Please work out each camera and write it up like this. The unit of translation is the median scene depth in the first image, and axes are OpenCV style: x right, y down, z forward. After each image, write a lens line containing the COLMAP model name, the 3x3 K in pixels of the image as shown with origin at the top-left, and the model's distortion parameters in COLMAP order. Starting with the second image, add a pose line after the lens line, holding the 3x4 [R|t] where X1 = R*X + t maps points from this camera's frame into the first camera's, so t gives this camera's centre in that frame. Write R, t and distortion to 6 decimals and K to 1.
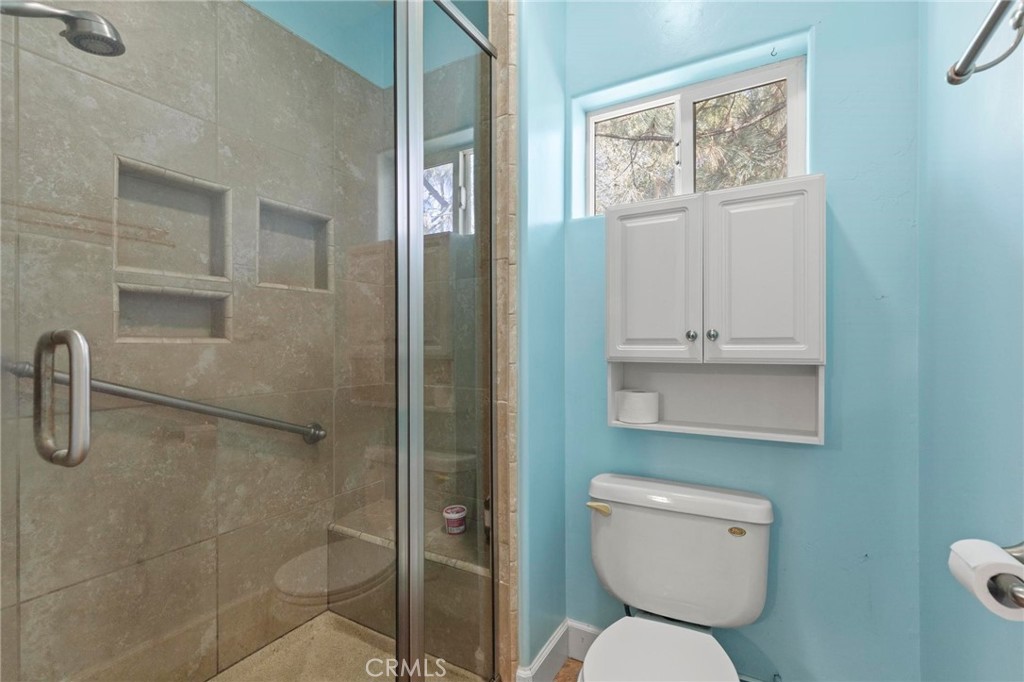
lens RADIAL K [[460.5, 0, 517.1], [0, 460.5, 346.6], [0, 0, 1]] dist [0.003768, 0.000737]
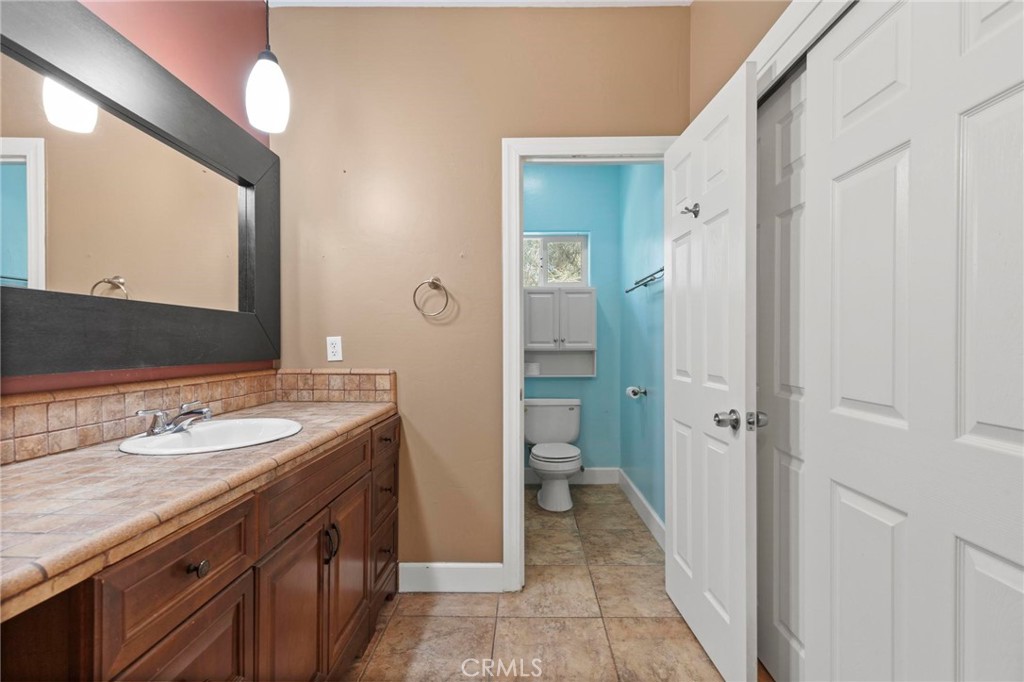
lens RADIAL K [[469.7, 0, 514.0], [0, 469.7, 348.2], [0, 0, 1]] dist [0.006206, 0.000498]
pose [[0.877311, -0.001909, 0.479919, -1.203220], [-0.000796, 0.999985, 0.005432, 0.007359], [-0.479922, -0.005148, 0.877296, -1.352842]]
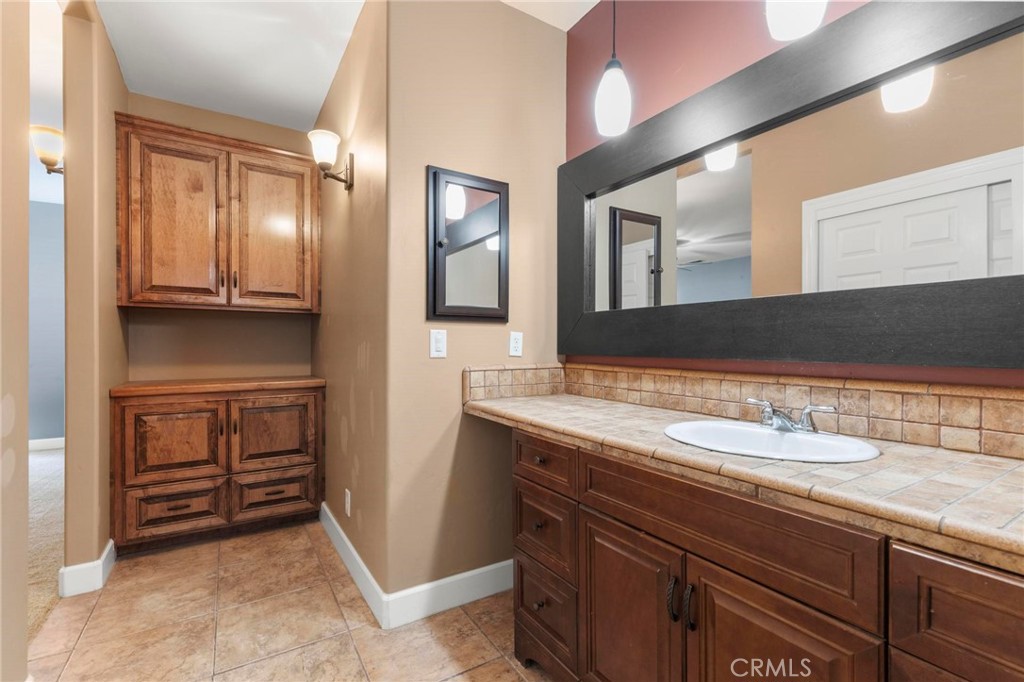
lens RADIAL K [[460.3, 0, 516.4], [0, 460.3, 342.6], [0, 0, 1]] dist [0.004009, -0.000039]
pose [[-0.463197, 0.000740, -0.886255, 1.766784], [-0.002248, 0.999995, 0.002010, 0.030670], [0.886252, 0.002923, -0.463194, 2.460345]]
